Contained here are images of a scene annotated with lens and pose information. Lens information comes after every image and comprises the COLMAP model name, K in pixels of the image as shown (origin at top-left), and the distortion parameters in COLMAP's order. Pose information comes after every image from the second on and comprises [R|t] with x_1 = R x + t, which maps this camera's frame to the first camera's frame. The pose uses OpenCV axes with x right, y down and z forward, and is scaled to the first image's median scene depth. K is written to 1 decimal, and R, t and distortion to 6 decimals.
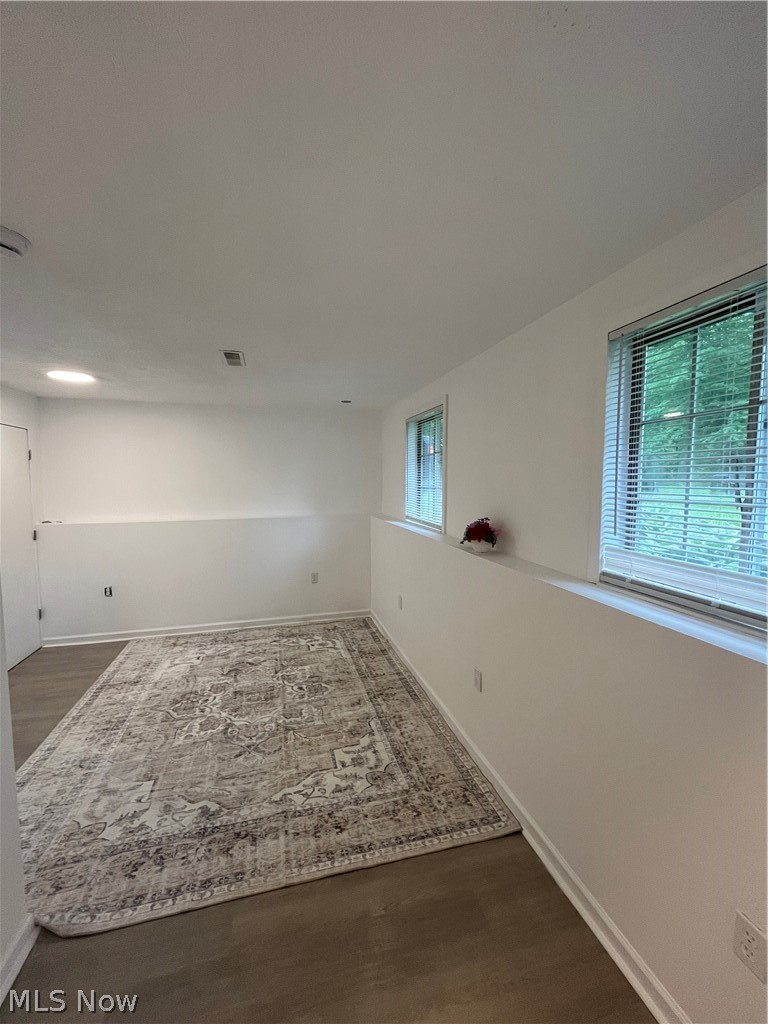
lens RADIAL K [[412.7, 0, 387.7], [0, 412.7, 511.2], [0, 0, 1]] dist [-0.002927, 0.000709]
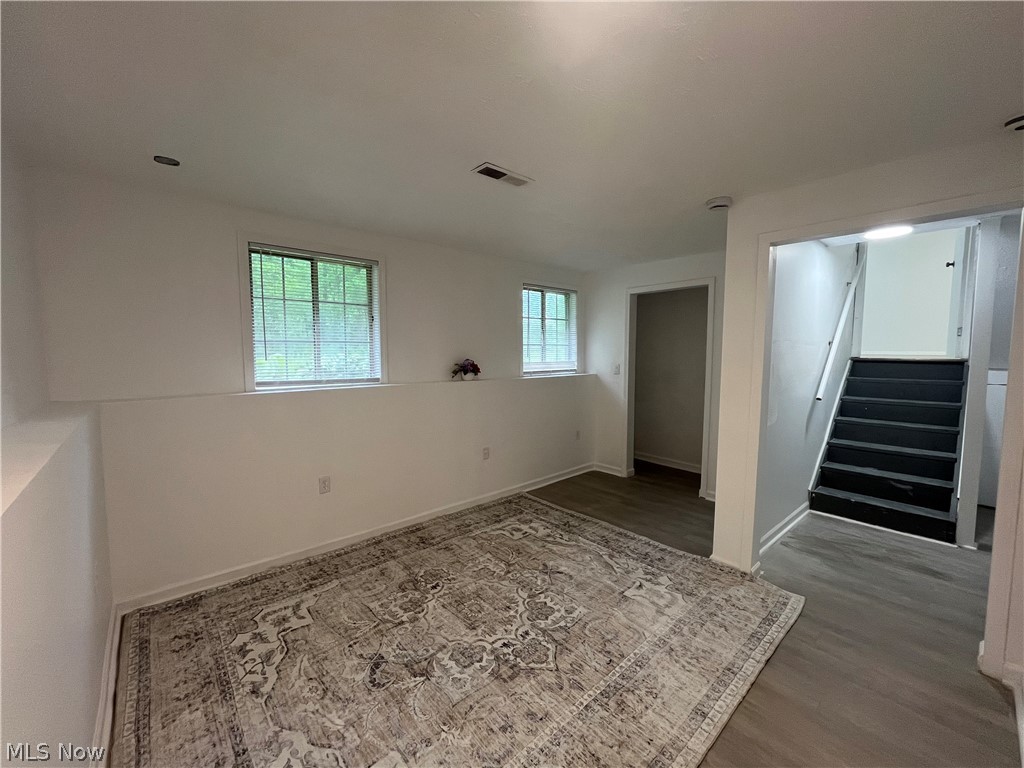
lens RADIAL K [[412.7, 0, 514.8], [0, 412.7, 382.8], [0, 0, 1]] dist [-0.002927, 0.000709]
pose [[-0.442586, -0.067786, 0.894160, -1.106726], [0.072871, 0.991122, 0.111206, -0.043954], [-0.893760, 0.114377, -0.433717, 1.331908]]
